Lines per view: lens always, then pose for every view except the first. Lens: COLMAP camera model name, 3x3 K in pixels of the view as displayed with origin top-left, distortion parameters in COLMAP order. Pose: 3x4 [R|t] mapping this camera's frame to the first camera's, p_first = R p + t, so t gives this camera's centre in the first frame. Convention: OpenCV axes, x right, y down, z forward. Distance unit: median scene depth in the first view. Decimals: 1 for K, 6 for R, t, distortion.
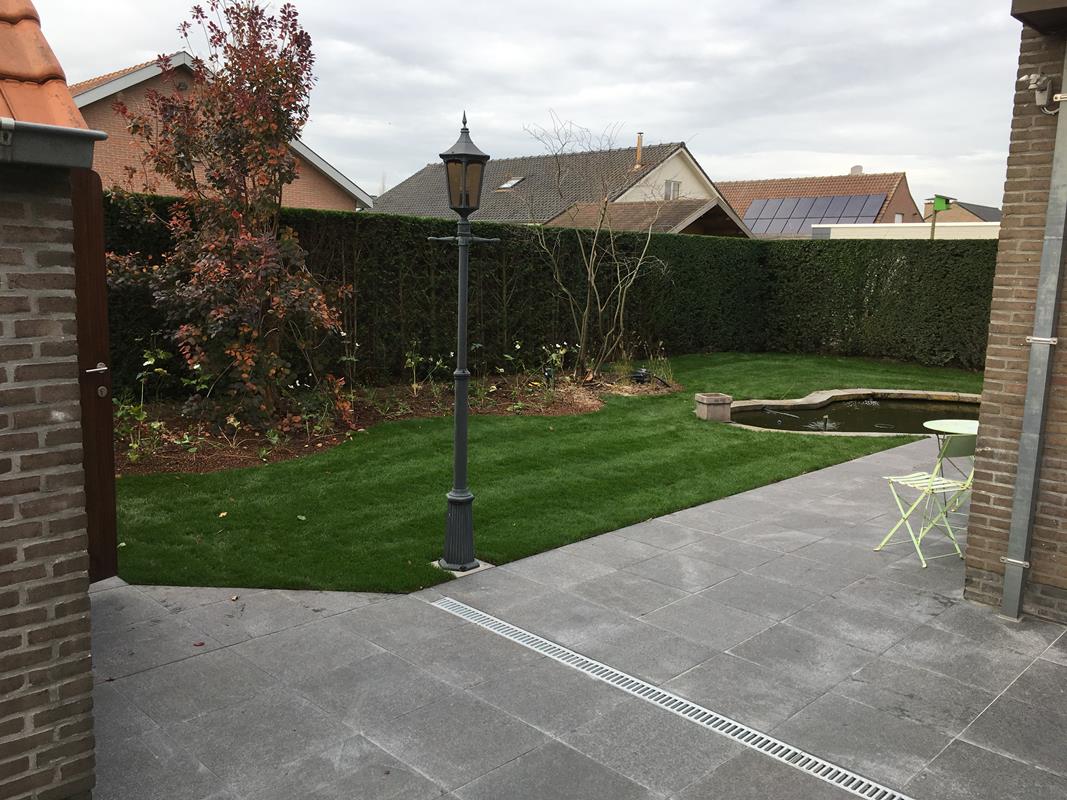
lens RADIAL K [[909.0, 0, 525.7], [0, 909.0, 399.7], [0, 0, 1]] dist [0.074259, -0.091862]
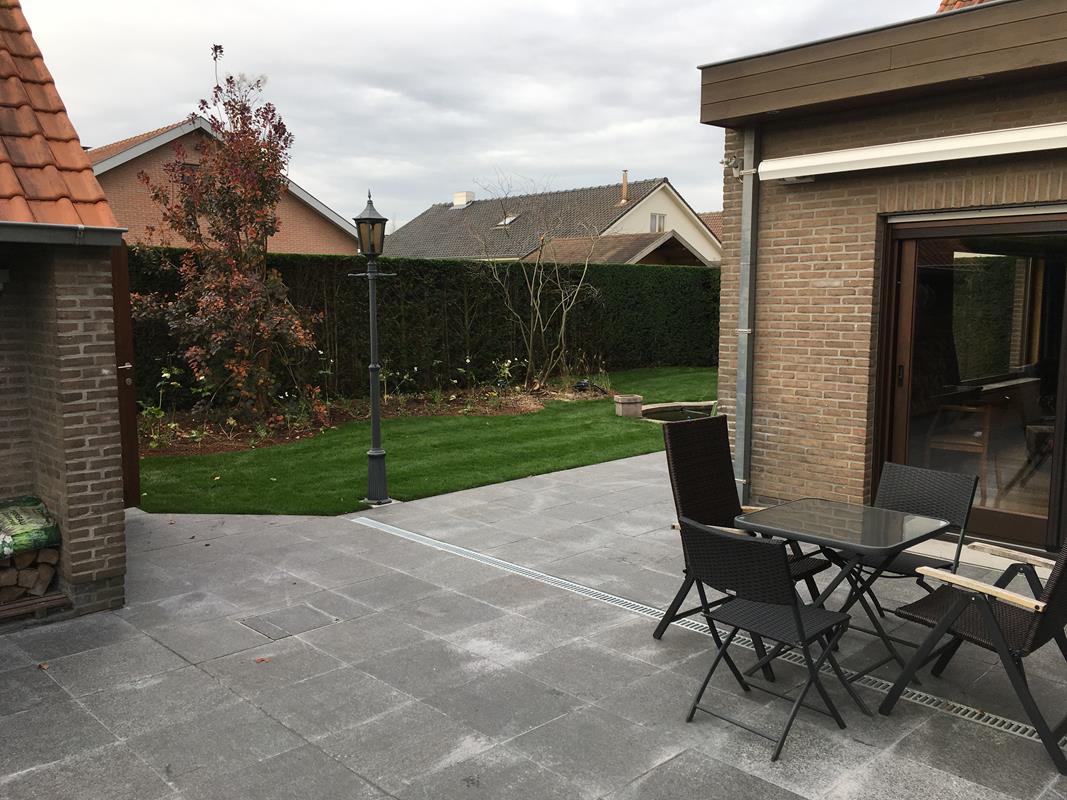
lens RADIAL K [[909.0, 0, 525.7], [0, 909.0, 399.7], [0, 0, 1]] dist [0.074259, -0.091862]
pose [[0.999307, -0.025990, -0.026657, 0.133622], [0.025043, 0.999064, -0.035281, 0.051683], [0.027549, 0.034589, 0.999022, -0.283839]]
